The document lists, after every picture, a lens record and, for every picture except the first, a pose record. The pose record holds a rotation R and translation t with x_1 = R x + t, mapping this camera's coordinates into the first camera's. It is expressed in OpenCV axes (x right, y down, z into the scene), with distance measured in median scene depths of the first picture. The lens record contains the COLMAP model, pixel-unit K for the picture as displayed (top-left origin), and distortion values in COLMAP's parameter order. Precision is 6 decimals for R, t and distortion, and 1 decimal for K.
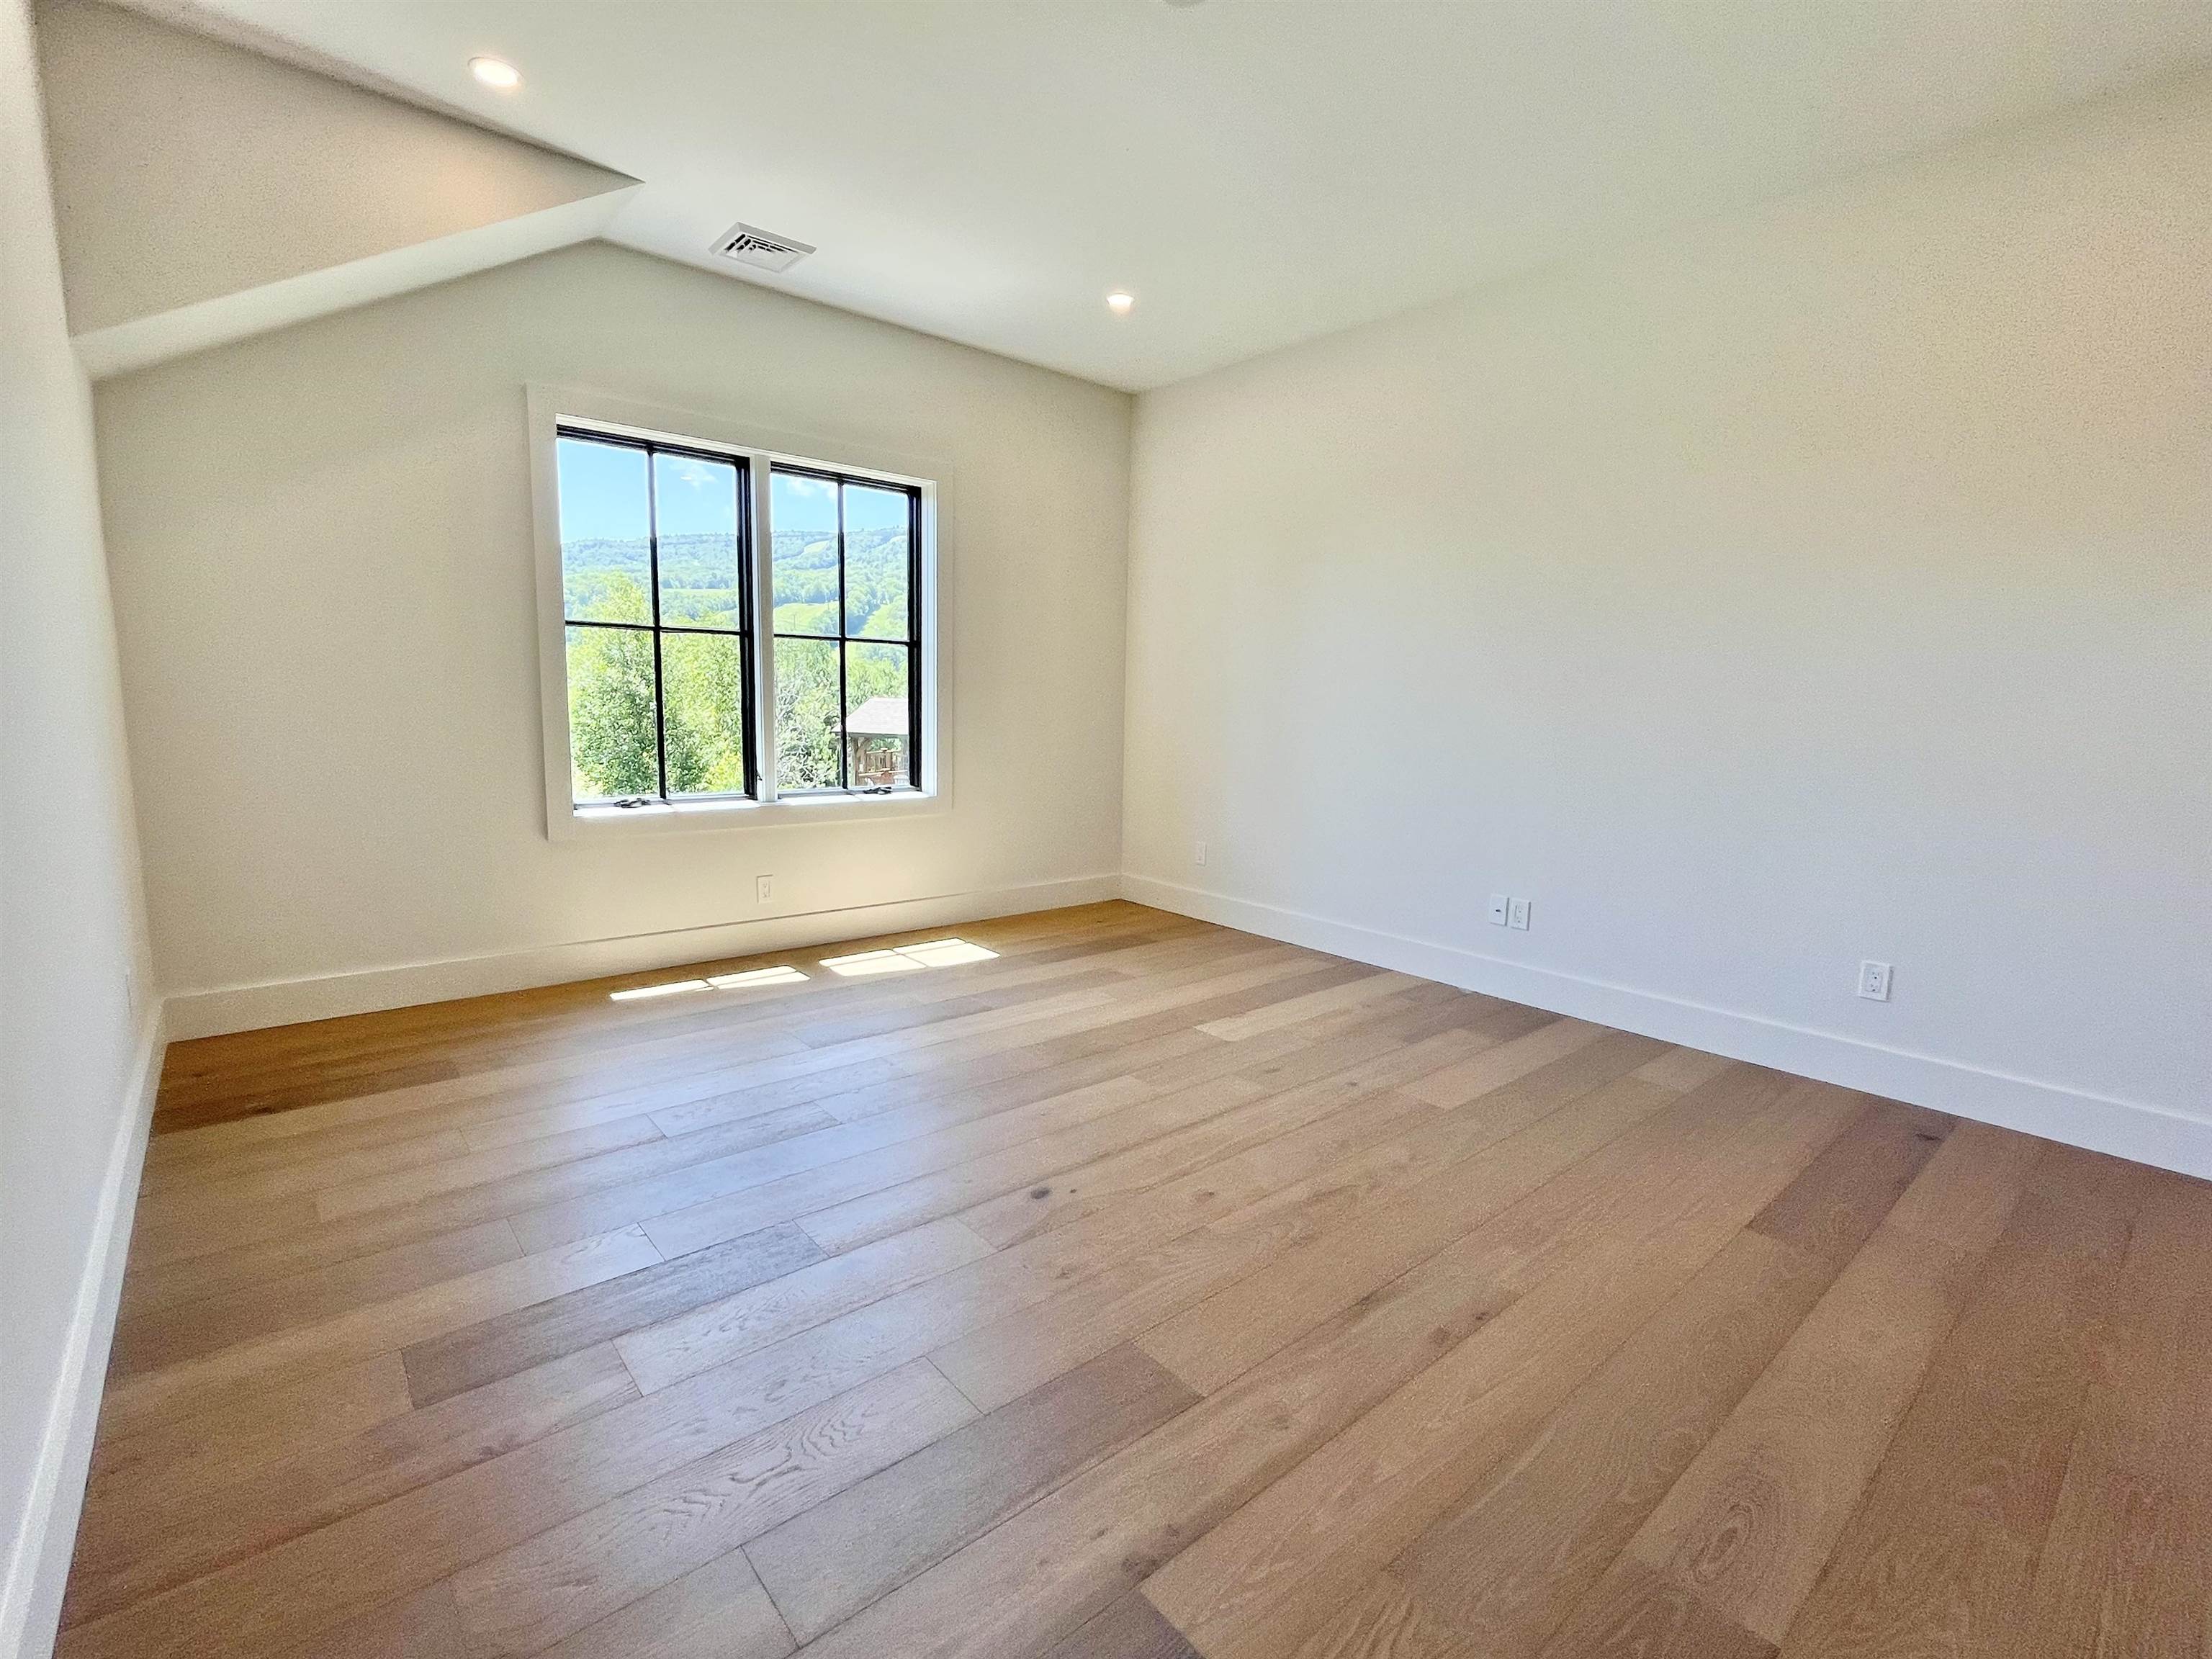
lens RADIAL K [[1001.8, 0, 1104.3], [0, 1001.8, 822.3], [0, 0, 1]] dist [-0.002878, -0.000460]
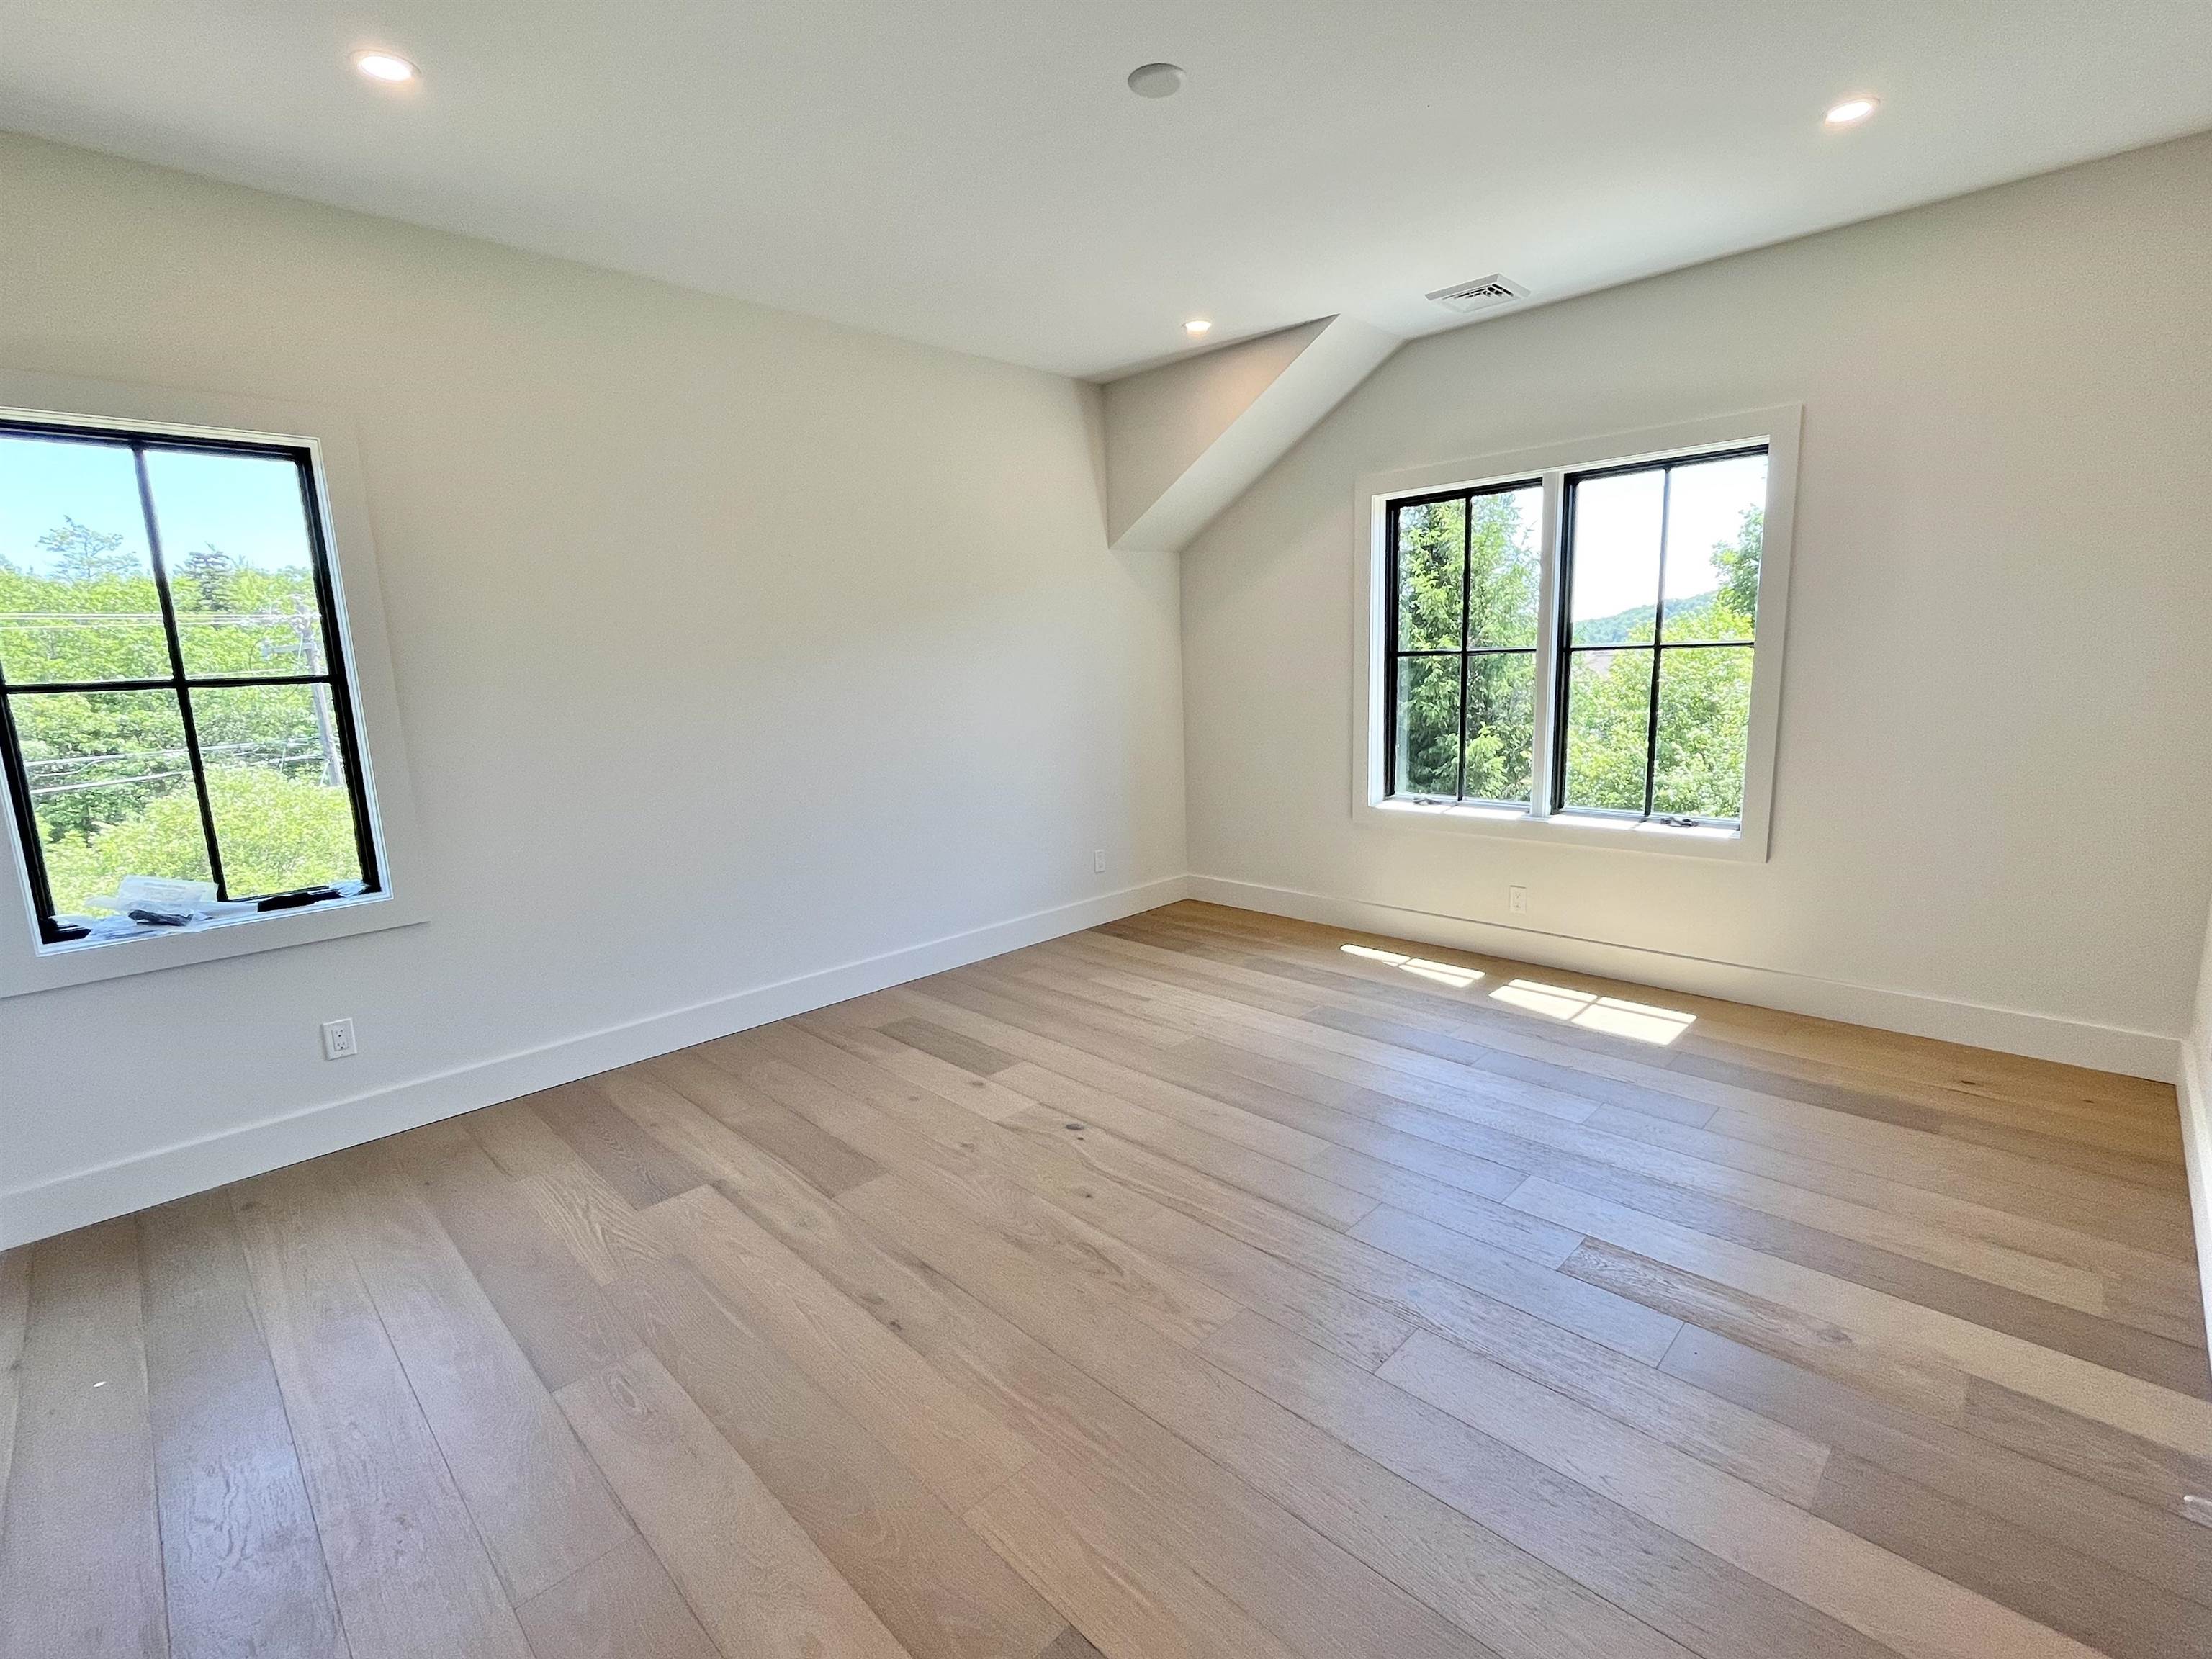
lens RADIAL K [[1000.8, 0, 1106.0], [0, 1000.8, 829.5], [0, 0, 1]] dist [-0.002794, -0.000214]
pose [[0.083230, 0.144805, -0.985953, 0.663060], [-0.092940, 0.986202, 0.136996, -0.111352], [0.992187, 0.080232, 0.095540, 0.499139]]
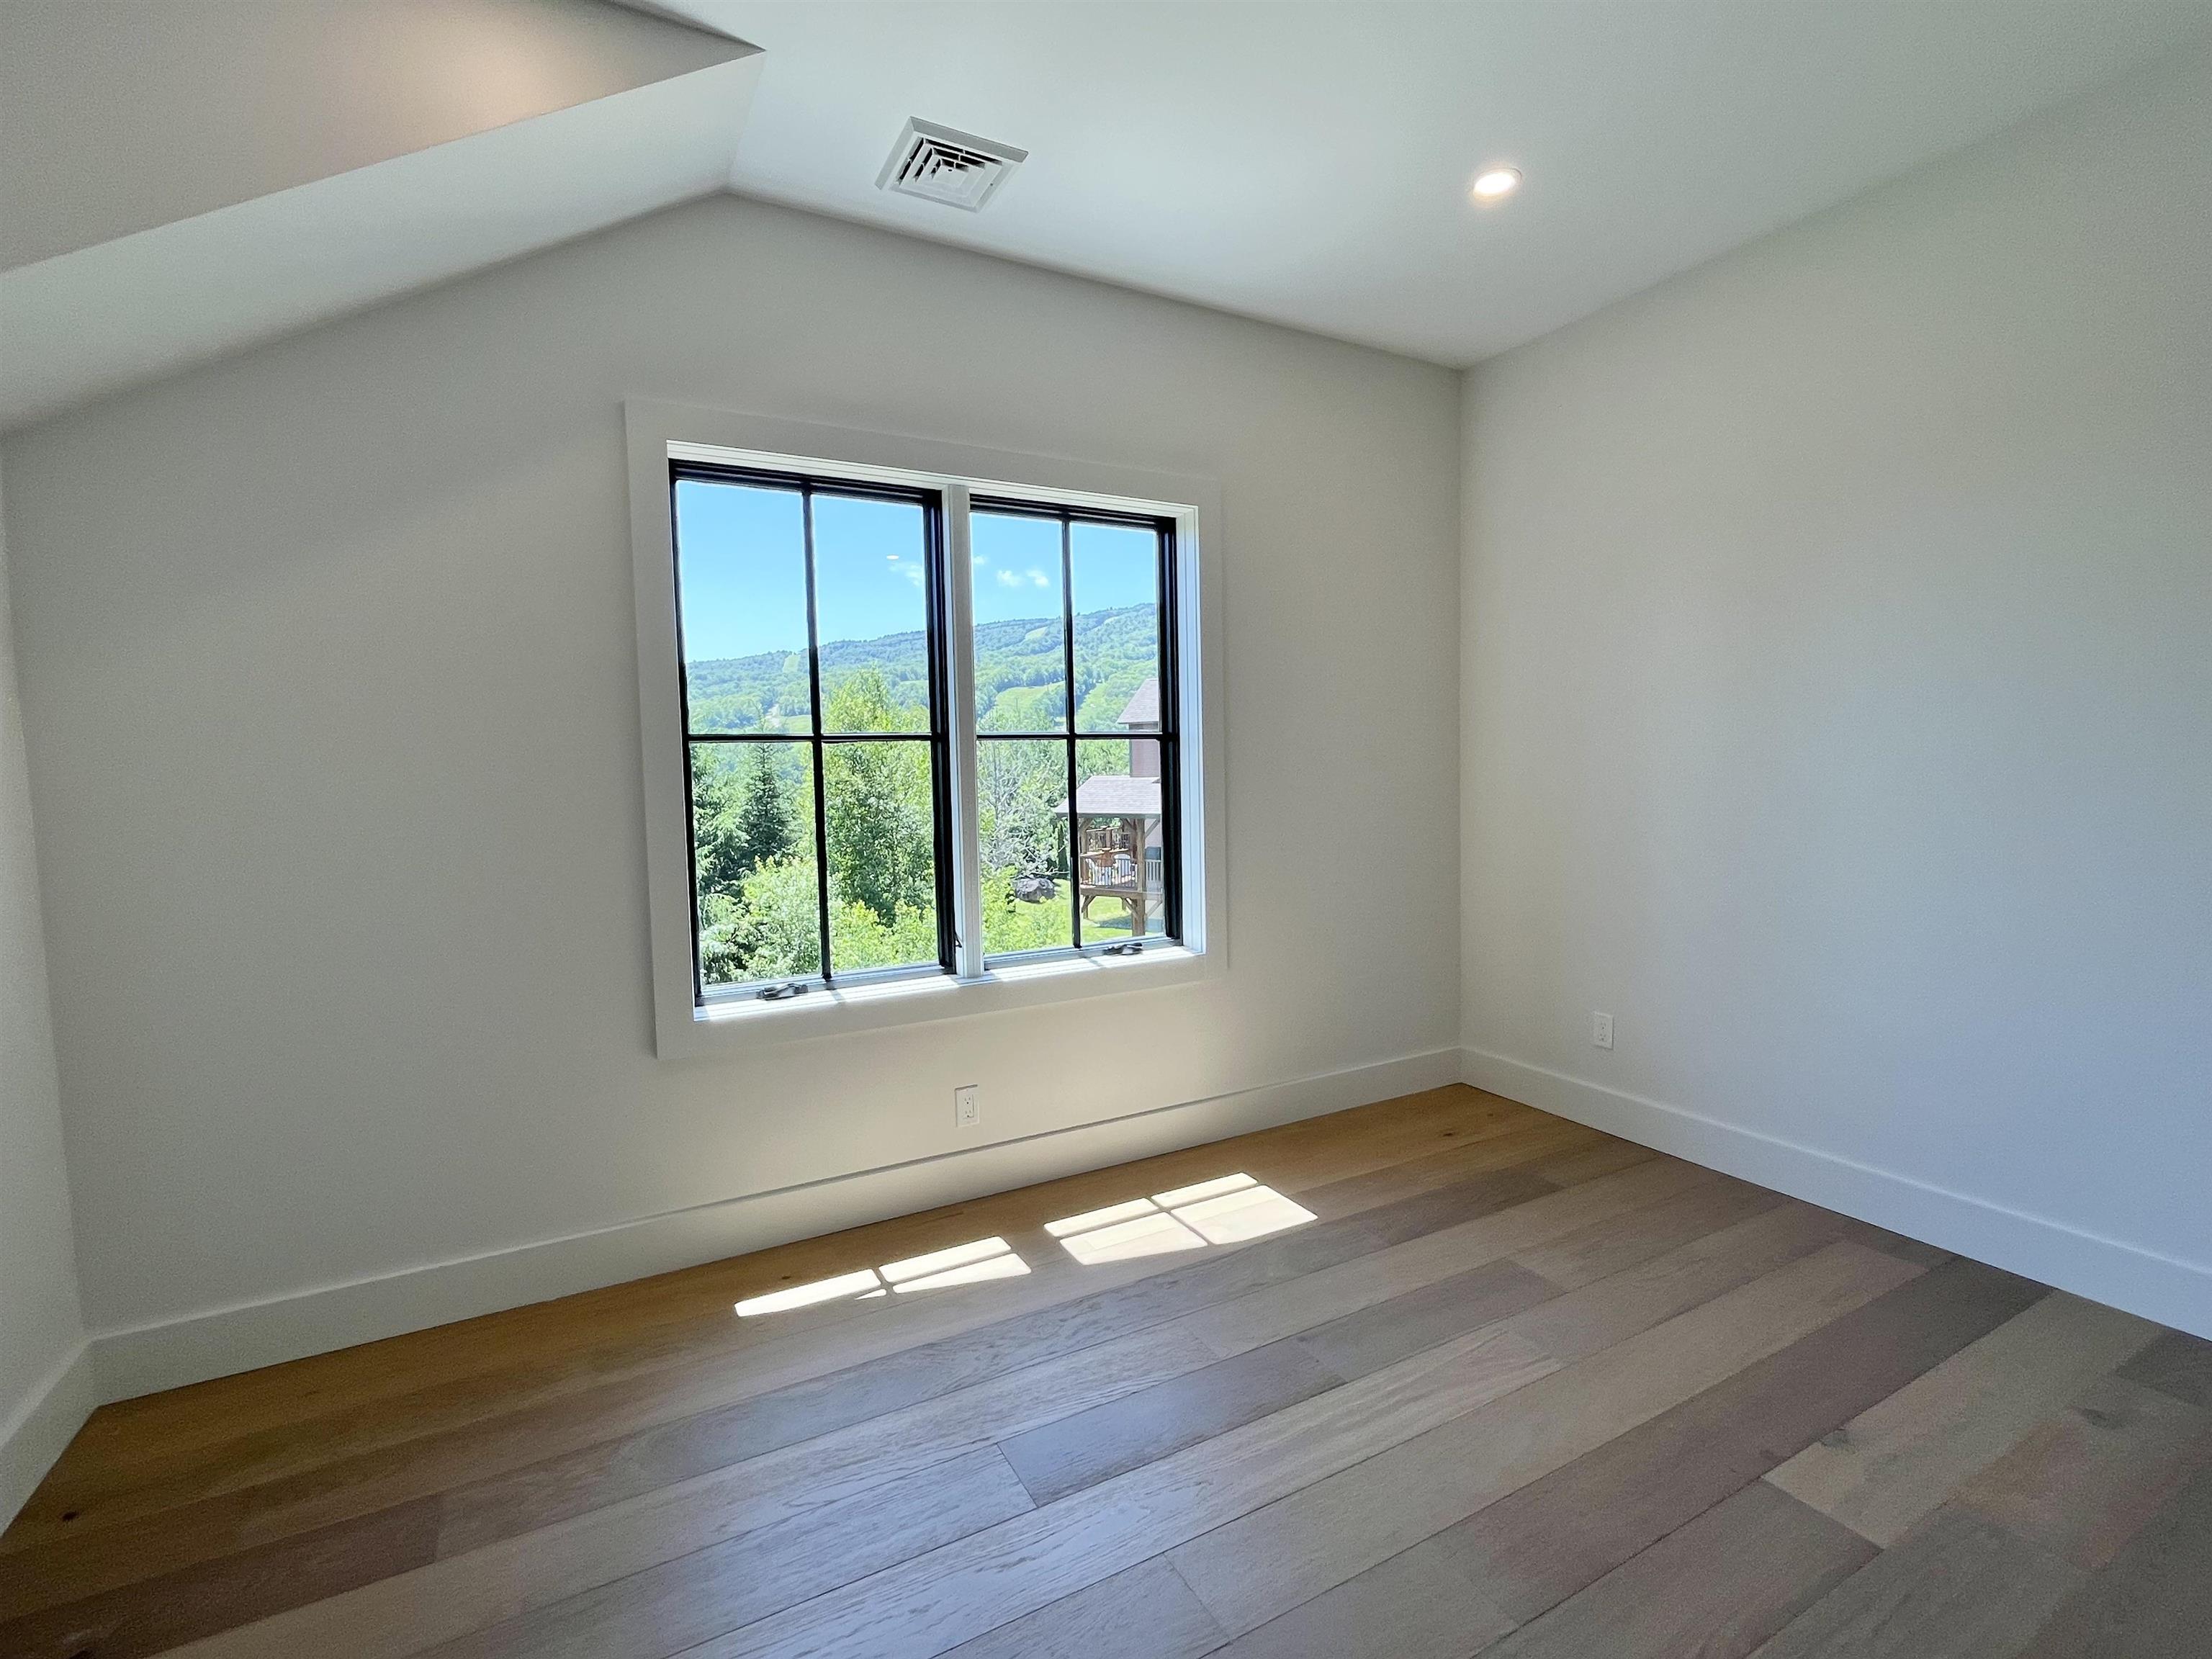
lens RADIAL K [[1000.8, 0, 1106.0], [0, 1000.8, 829.5], [0, 0, 1]] dist [-0.002794, -0.000214]
pose [[0.977158, -0.029581, -0.210447, -0.101584], [0.016413, 0.997812, -0.064045, -0.080658], [0.211881, 0.059128, 0.975505, 0.358739]]
